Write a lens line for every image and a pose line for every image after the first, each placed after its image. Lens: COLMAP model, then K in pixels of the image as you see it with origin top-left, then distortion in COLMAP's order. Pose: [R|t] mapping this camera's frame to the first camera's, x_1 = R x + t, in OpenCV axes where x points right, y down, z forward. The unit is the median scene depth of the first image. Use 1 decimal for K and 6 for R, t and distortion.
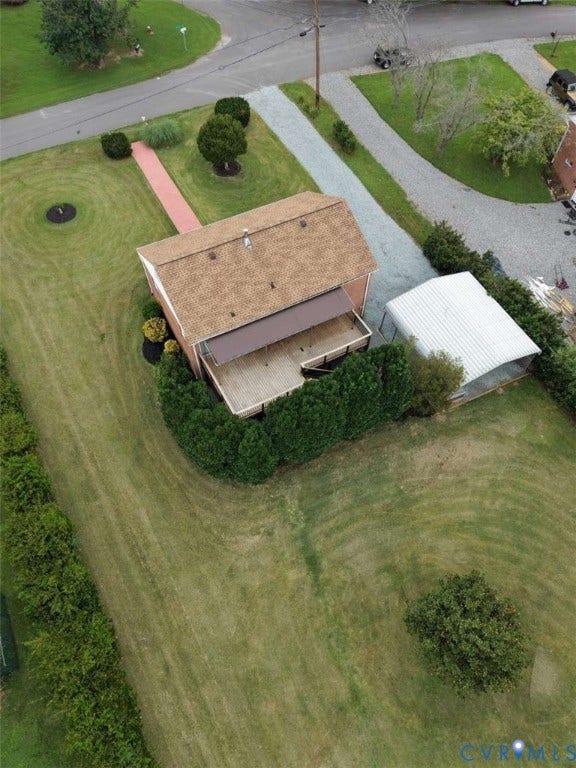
lens RADIAL K [[533.4, 0, 288.0], [0, 533.4, 384.0], [0, 0, 1]] dist [0.011636, 0.000566]
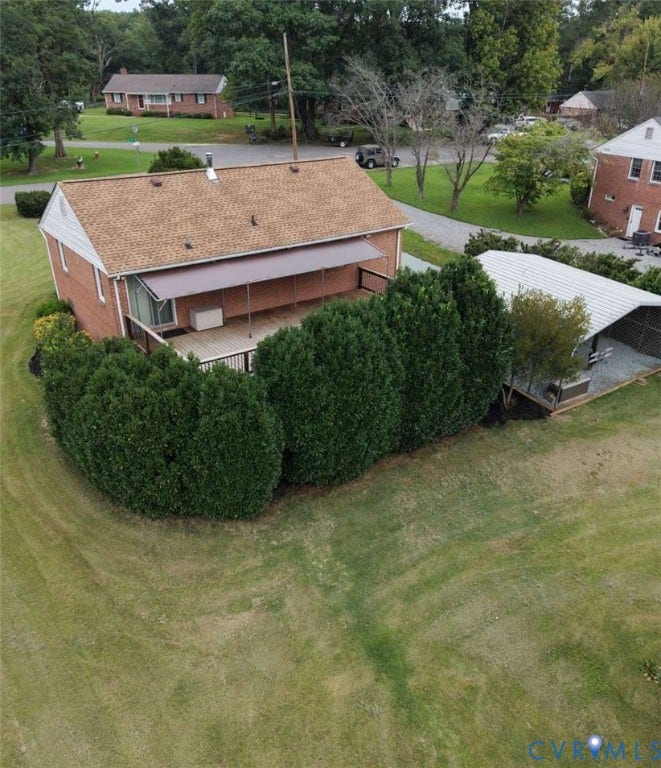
lens RADIAL K [[640.1, 0, 330.5], [0, 640.1, 384.0], [0, 0, 1]] dist [-0.004613, 0.001474]
pose [[0.991923, -0.057197, 0.113209, -0.036612], [0.105125, 0.870135, -0.481471, 0.366136], [-0.070969, 0.489483, 0.869120, 0.452906]]
